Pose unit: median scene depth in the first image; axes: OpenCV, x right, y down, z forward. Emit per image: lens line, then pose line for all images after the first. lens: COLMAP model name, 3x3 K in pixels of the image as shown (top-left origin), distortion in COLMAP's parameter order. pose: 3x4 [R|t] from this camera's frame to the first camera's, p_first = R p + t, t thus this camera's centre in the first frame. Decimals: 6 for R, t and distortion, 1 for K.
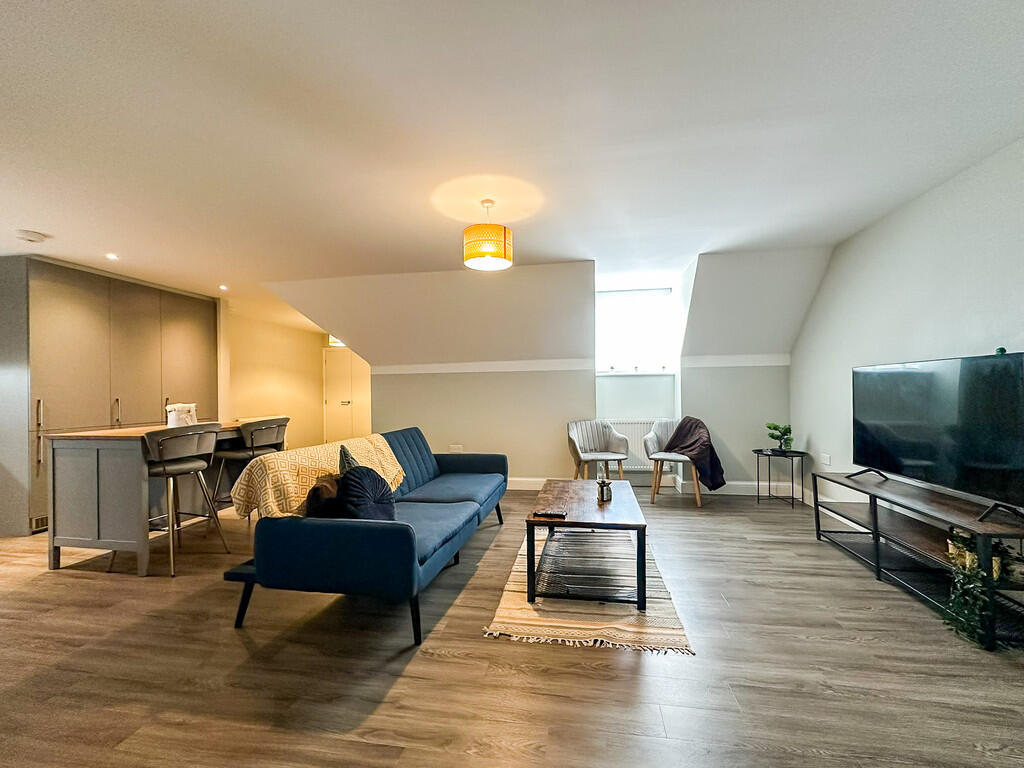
lens RADIAL K [[424.0, 0, 507.1], [0, 424.0, 394.6], [0, 0, 1]] dist [0.011593, 0.000132]
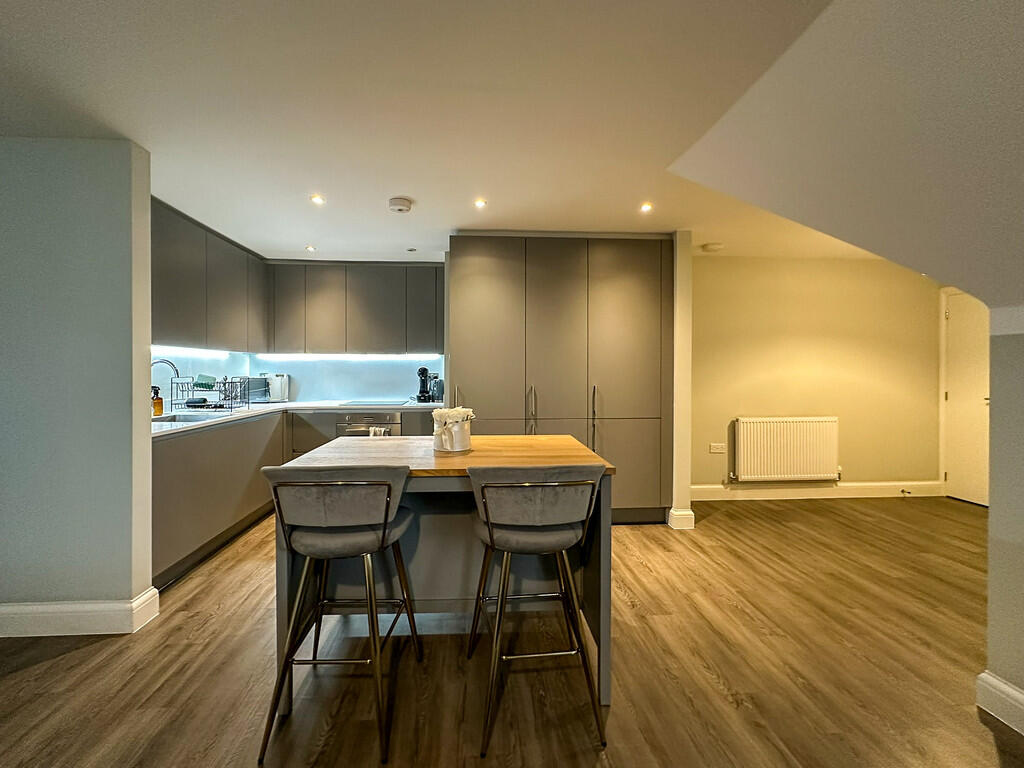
lens RADIAL K [[423.9, 0, 495.4], [0, 423.9, 373.5], [0, 0, 1]] dist [-0.000414, 0.000080]
pose [[0.240711, 0.021598, -0.970357, -0.196969], [-0.007155, 0.999765, 0.020477, -0.043761], [0.970570, 0.002014, 0.240809, 1.014055]]
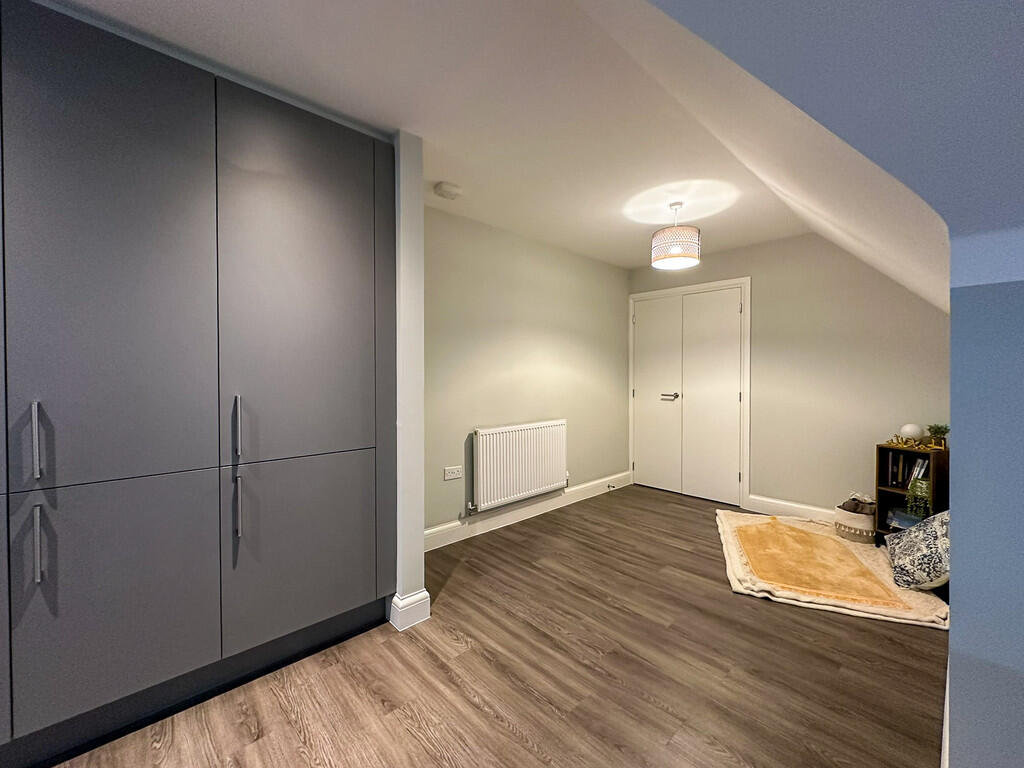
lens RADIAL K [[418.3, 0, 518.1], [0, 418.3, 379.3], [0, 0, 1]] dist [0.001159, 0.000205]
pose [[0.802477, 0.021619, -0.596291, -0.628203], [-0.012467, 0.999733, 0.019468, -0.025273], [0.596552, -0.008189, 0.802532, 1.329190]]
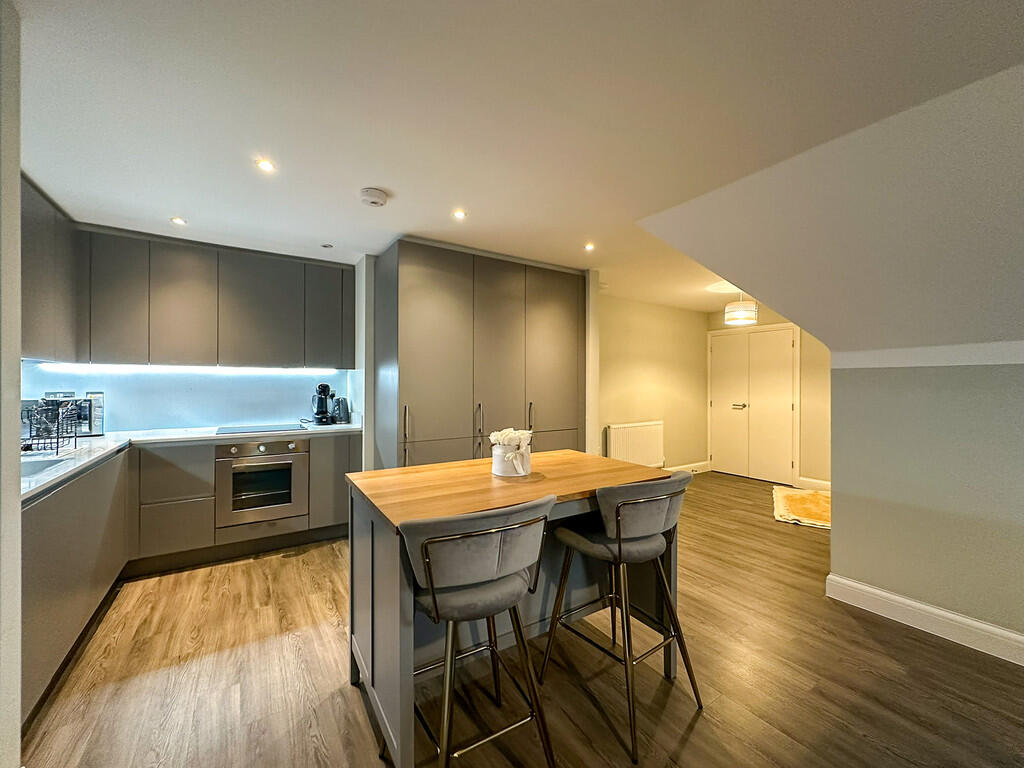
lens RADIAL K [[411.7, 0, 517.8], [0, 411.7, 386.4], [0, 0, 1]] dist [-0.002071, -0.000015]
pose [[0.697211, 0.018940, -0.716615, -0.405218], [-0.014007, 0.999820, 0.012798, -0.049710], [0.716729, 0.001114, 0.697351, 0.690947]]
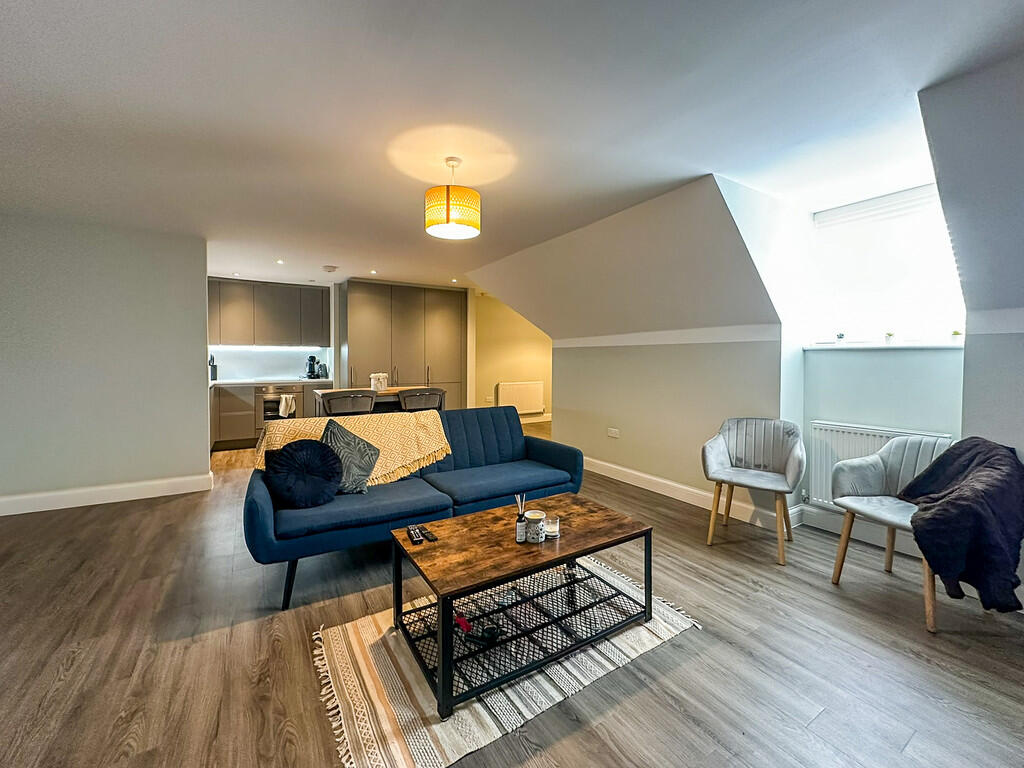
lens RADIAL K [[412.2, 0, 515.8], [0, 412.2, 371.9], [0, 0, 1]] dist [0.002060, 0.000251]
pose [[0.681727, 0.037892, -0.730624, 0.591405], [-0.013885, 0.999148, 0.038862, -0.046424], [0.731475, -0.016348, 0.681673, 0.447617]]
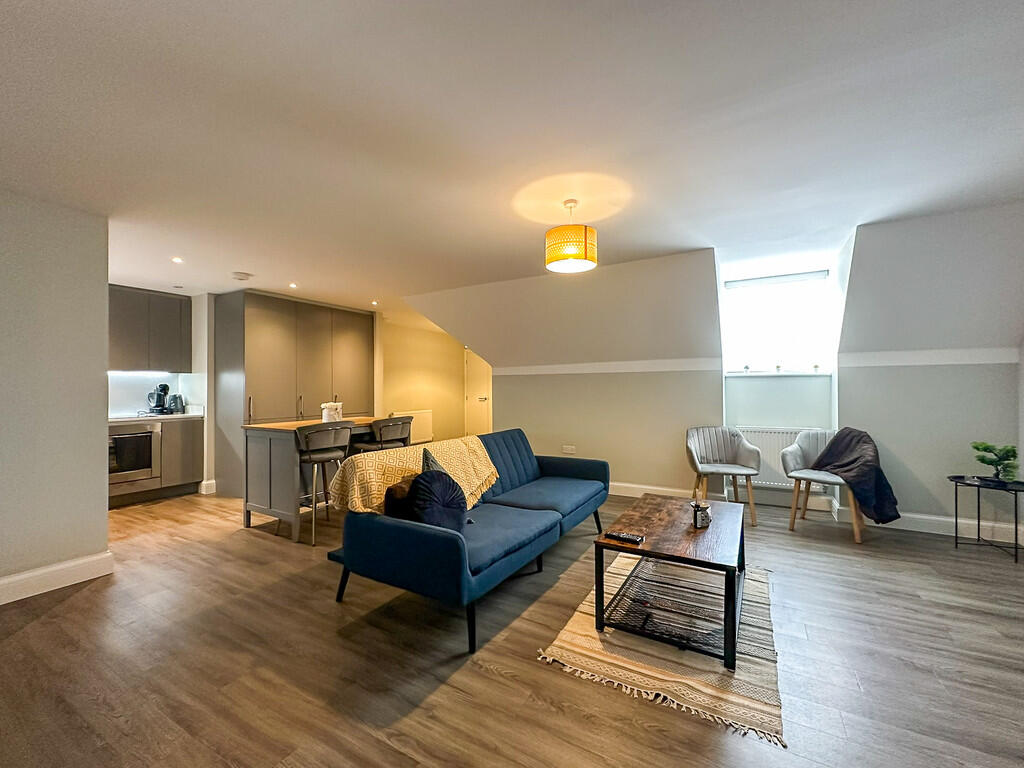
lens RADIAL K [[412.0, 0, 511.7], [0, 412.0, 388.5], [0, 0, 1]] dist [0.008685, 0.000191]
pose [[0.942811, 0.007819, -0.333237, 0.124827], [-0.008091, 0.999967, 0.000572, -0.025858], [0.333231, 0.002156, 0.942843, 0.065189]]
